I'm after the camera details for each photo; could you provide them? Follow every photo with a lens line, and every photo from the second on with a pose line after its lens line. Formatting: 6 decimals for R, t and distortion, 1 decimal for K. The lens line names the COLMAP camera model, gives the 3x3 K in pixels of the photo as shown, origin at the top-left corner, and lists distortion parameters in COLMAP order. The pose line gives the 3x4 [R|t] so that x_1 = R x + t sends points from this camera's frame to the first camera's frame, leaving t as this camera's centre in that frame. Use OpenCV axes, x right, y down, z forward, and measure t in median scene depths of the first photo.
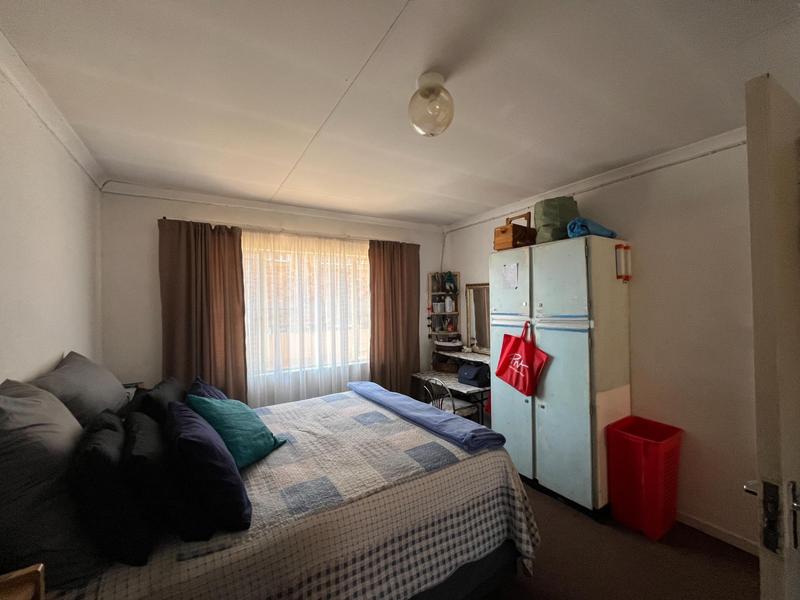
lens RADIAL K [[324.5, 0, 398.1], [0, 324.5, 300.8], [0, 0, 1]] dist [-0.006235, -0.000356]
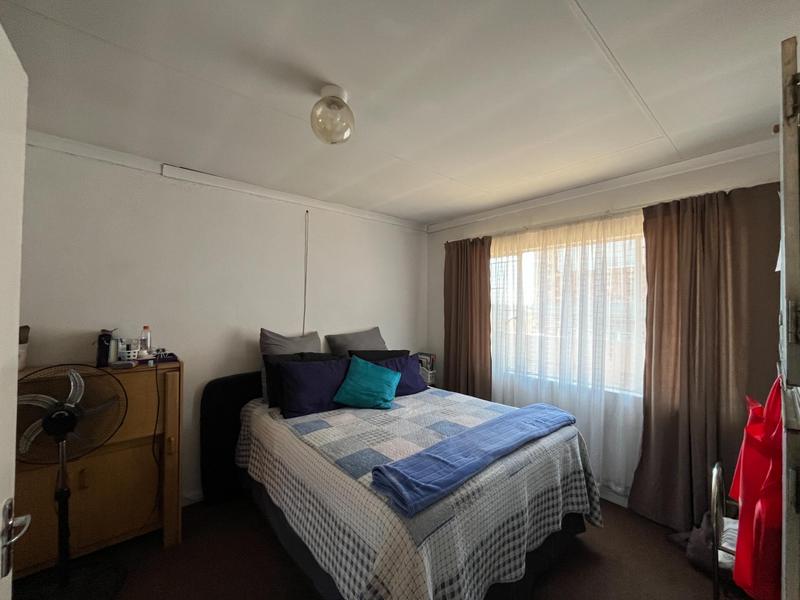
lens RADIAL K [[324.5, 0, 398.1], [0, 324.5, 300.8], [0, 0, 1]] dist [-0.006235, -0.000356]
pose [[0.150977, 0.004522, -0.988527, 0.719665], [-0.005289, 0.999979, 0.003767, -0.003038], [0.988523, 0.004659, 0.150998, 0.643001]]
